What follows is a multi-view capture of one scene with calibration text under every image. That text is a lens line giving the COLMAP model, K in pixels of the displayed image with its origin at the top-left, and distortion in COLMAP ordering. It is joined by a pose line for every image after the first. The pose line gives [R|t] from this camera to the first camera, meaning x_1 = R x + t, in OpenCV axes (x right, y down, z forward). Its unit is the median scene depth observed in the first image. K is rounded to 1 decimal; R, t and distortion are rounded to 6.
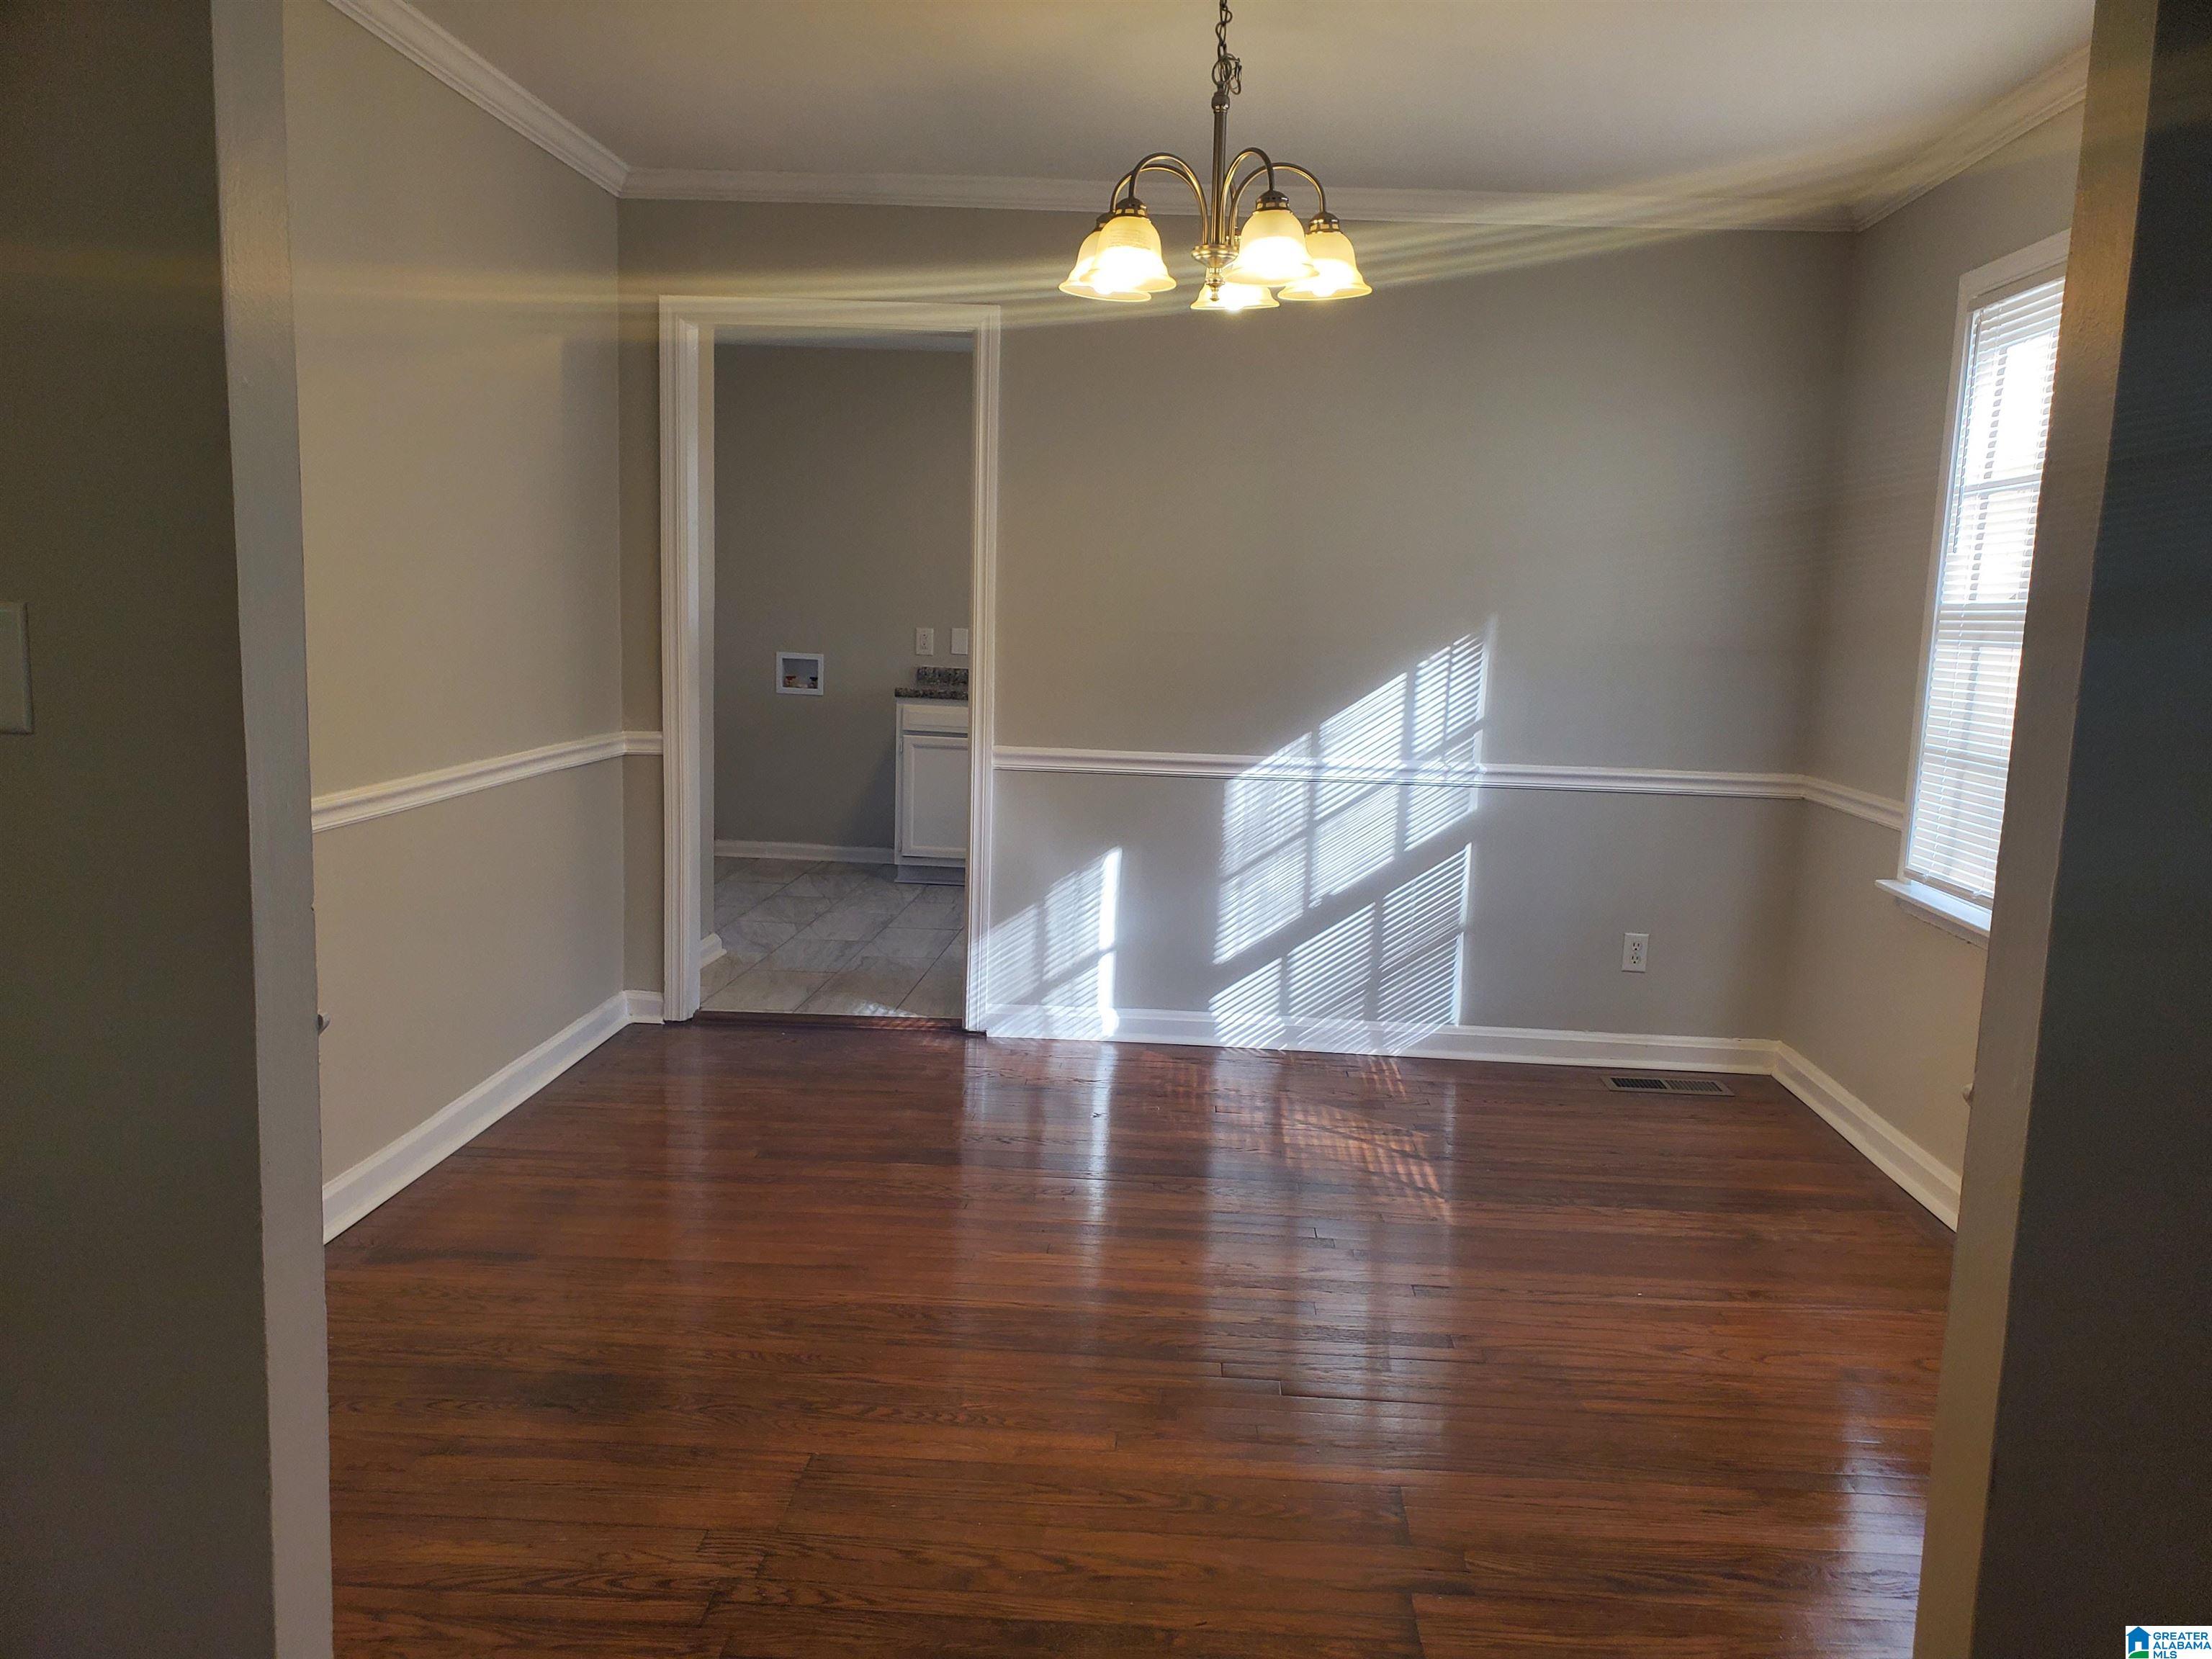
lens RADIAL K [[1691.4, 0, 1088.8], [0, 1691.4, 805.4], [0, 0, 1]] dist [0.039213, -0.035213]
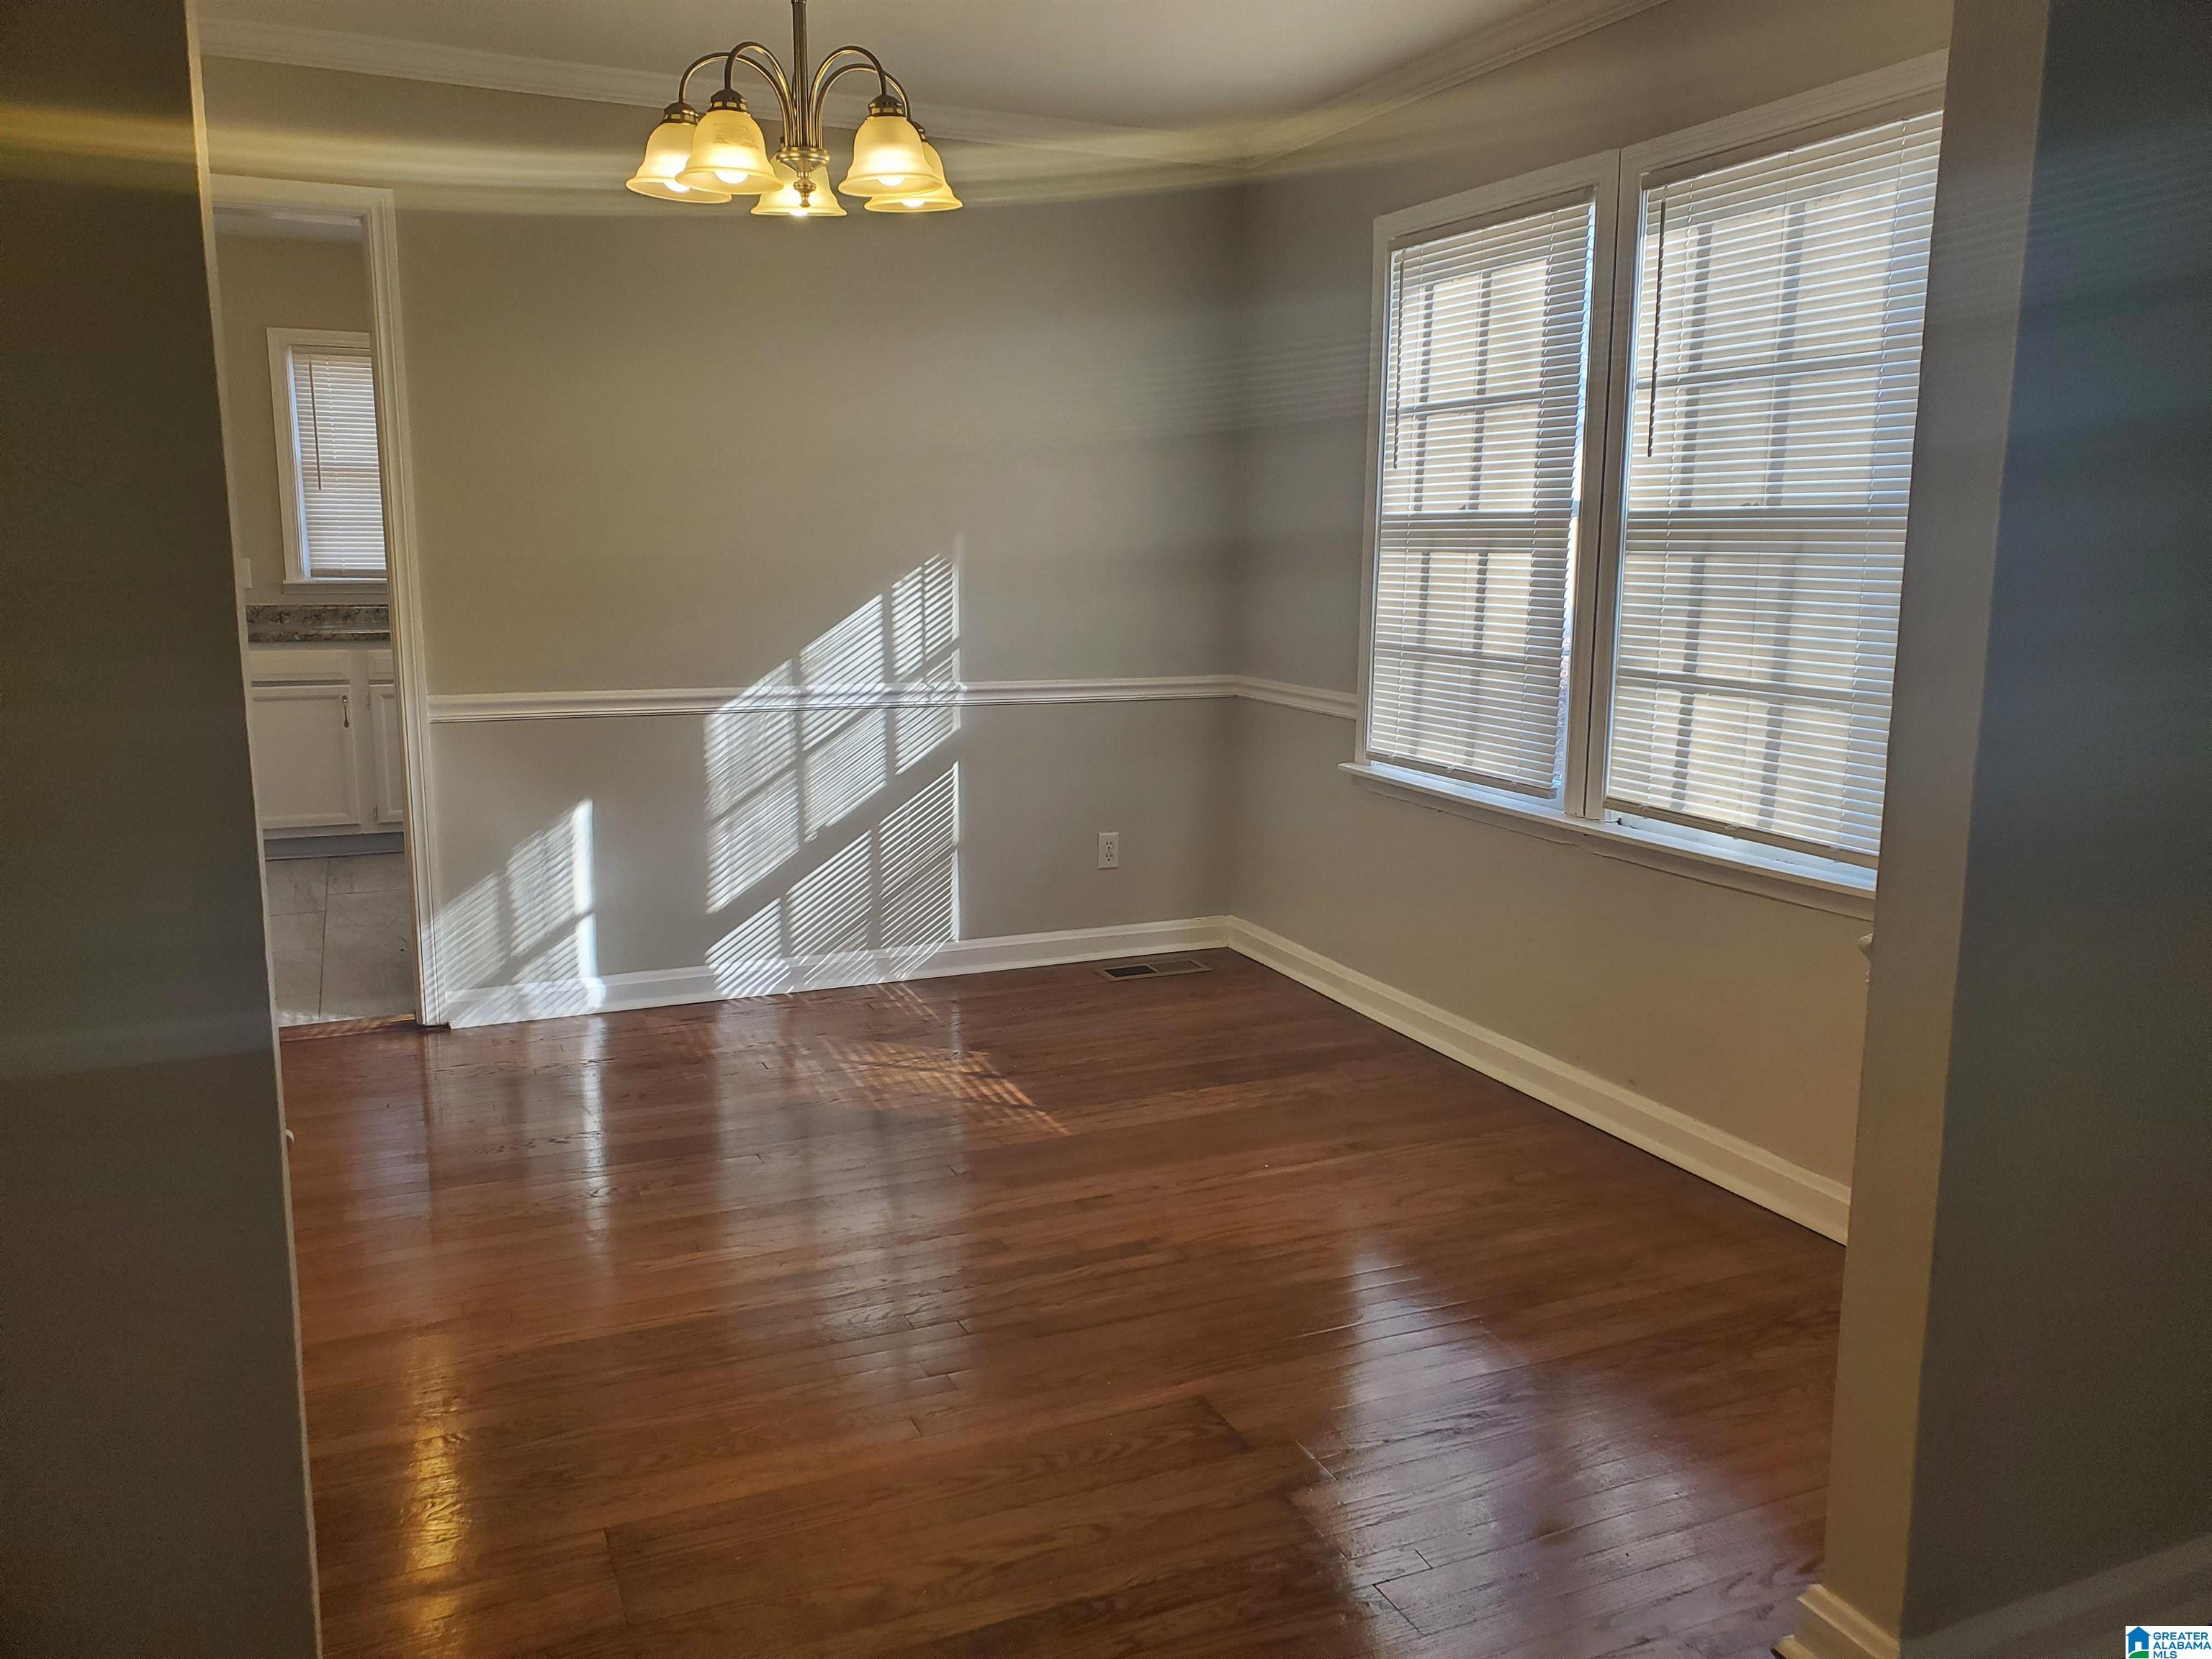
lens RADIAL K [[1691.4, 0, 1122.8], [0, 1691.4, 820.0], [0, 0, 1]] dist [0.039213, -0.035213]
pose [[0.886612, -0.104433, 0.450569, -0.144674], [0.076522, 0.993871, 0.079783, -0.016009], [-0.456139, -0.036258, 0.889170, 0.059528]]
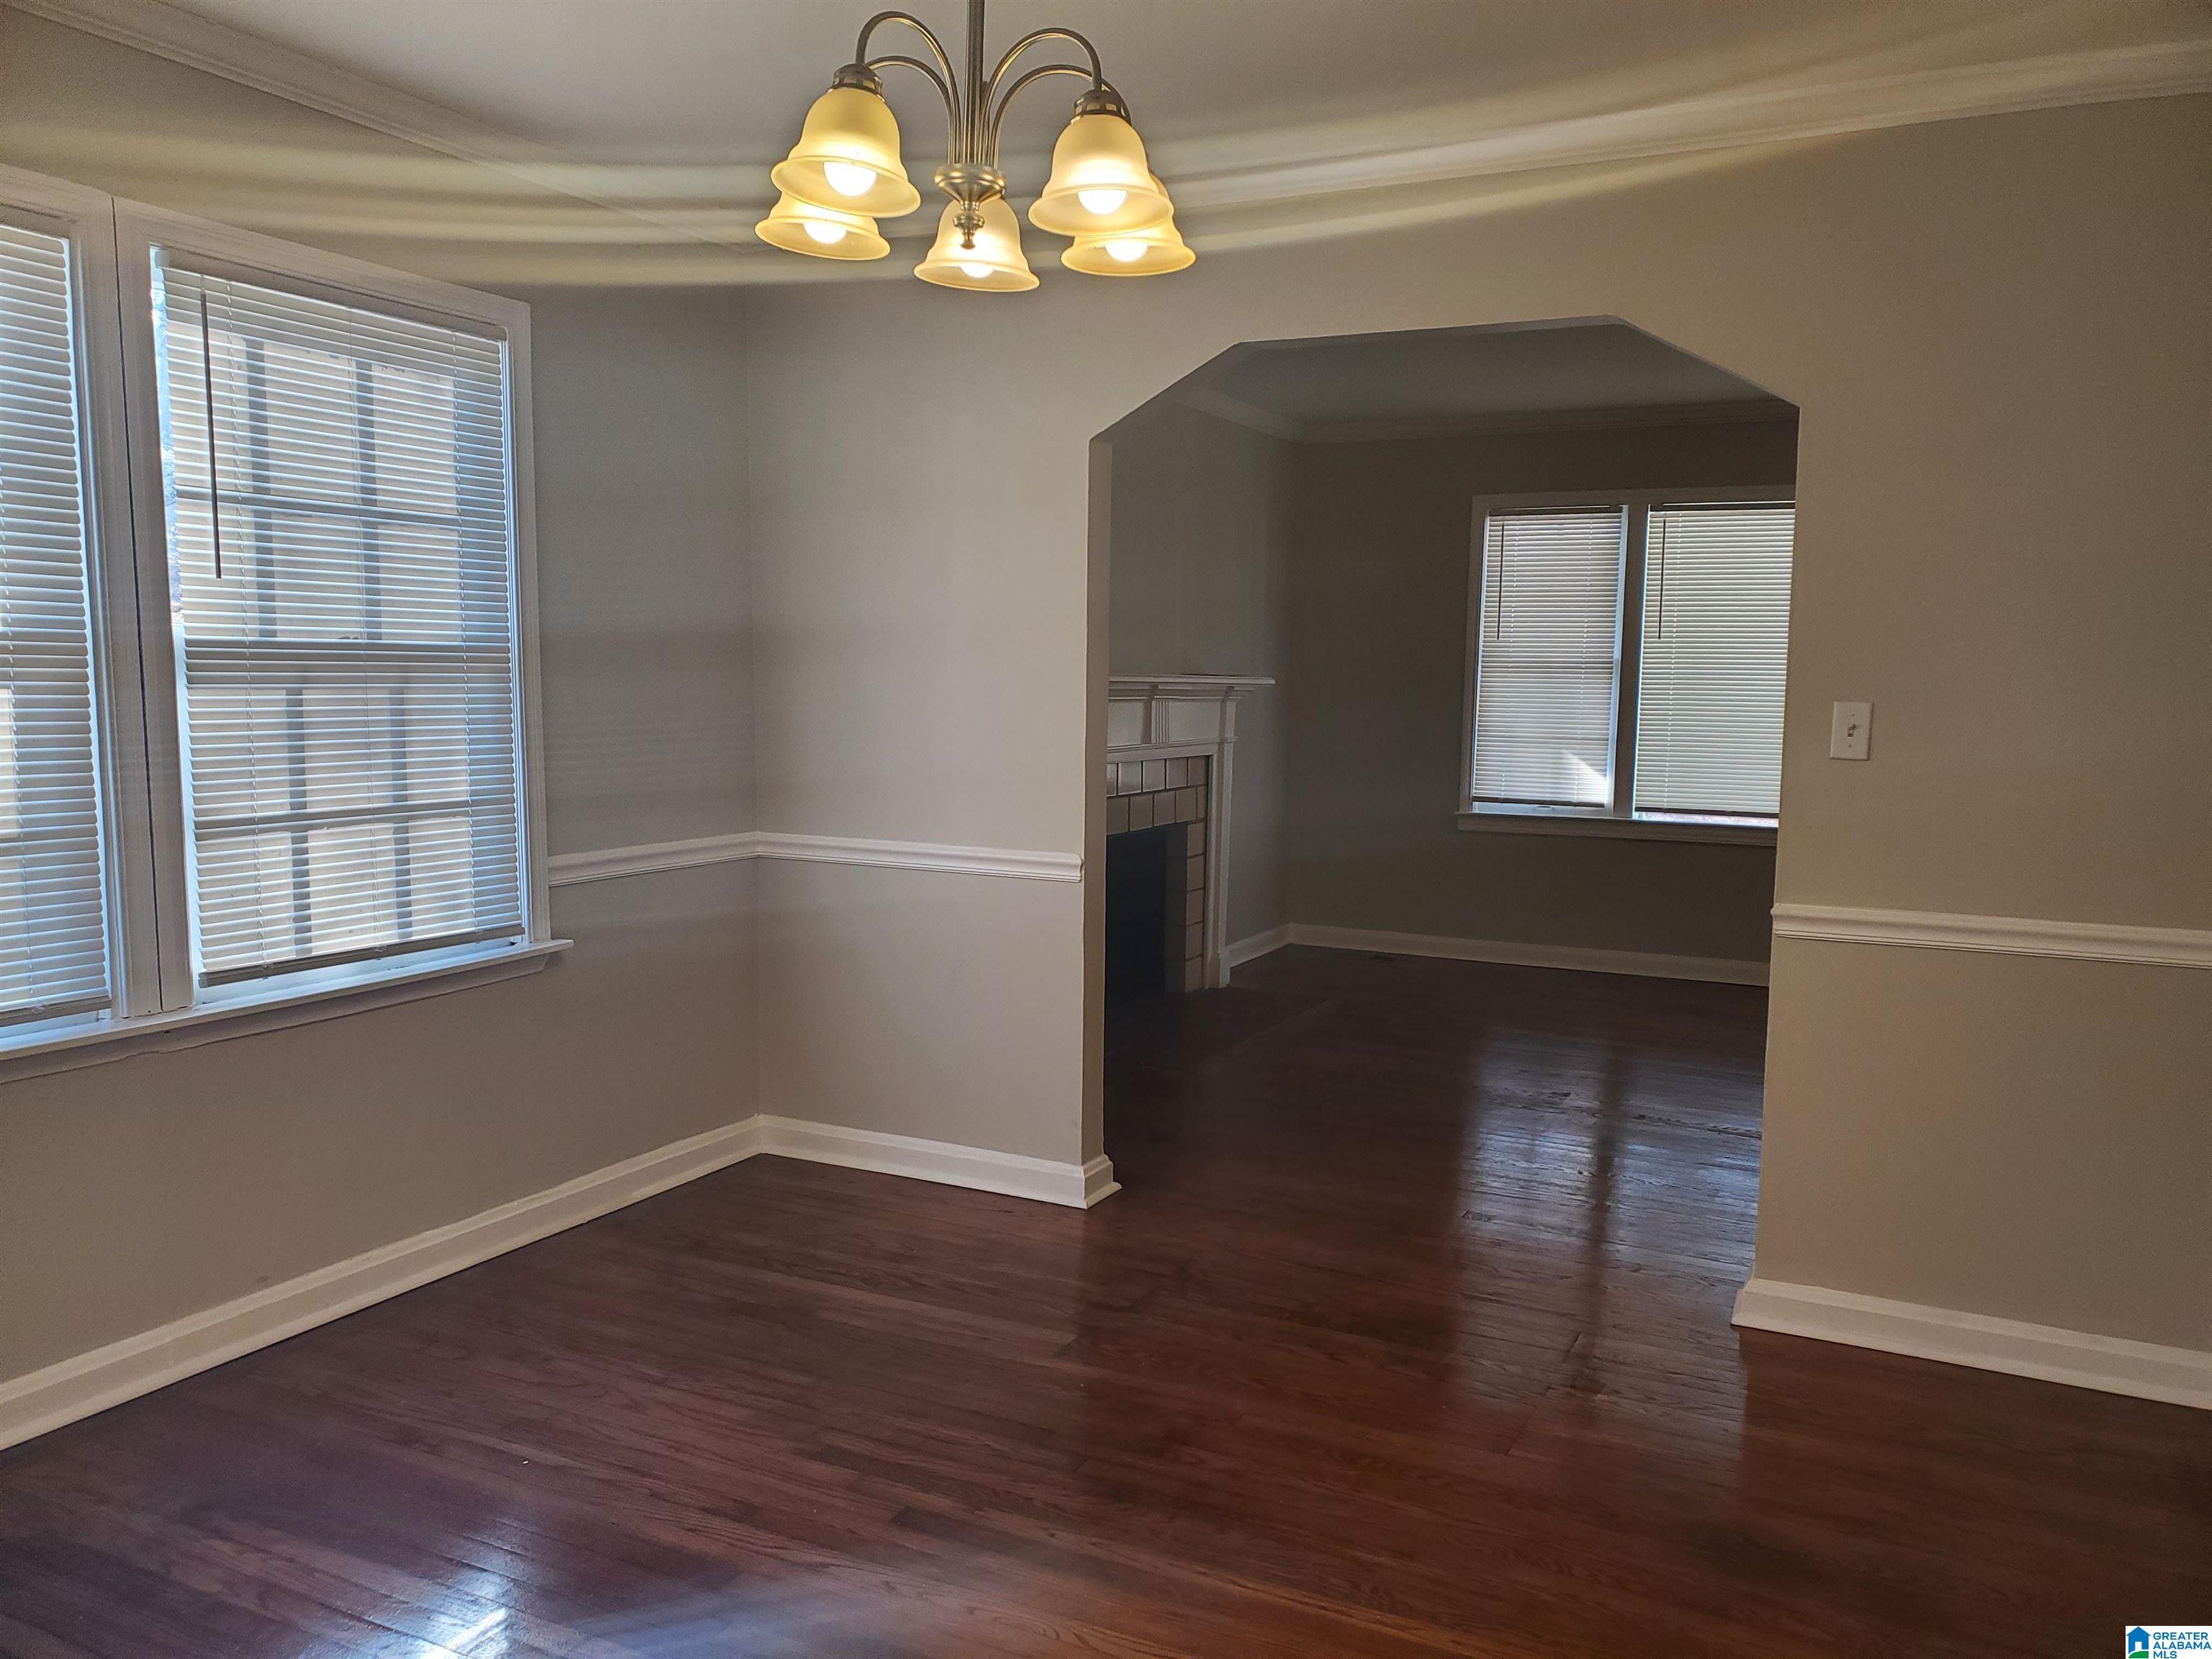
lens RADIAL K [[1691.4, 0, 1104.5], [0, 1691.4, 836.4], [0, 0, 1]] dist [0.039213, -0.035213]
pose [[-0.914128, -0.088856, 0.395568, -0.167770], [-0.001095, 0.976225, 0.216757, -0.136255], [-0.405424, 0.197710, -0.892492, 1.036948]]
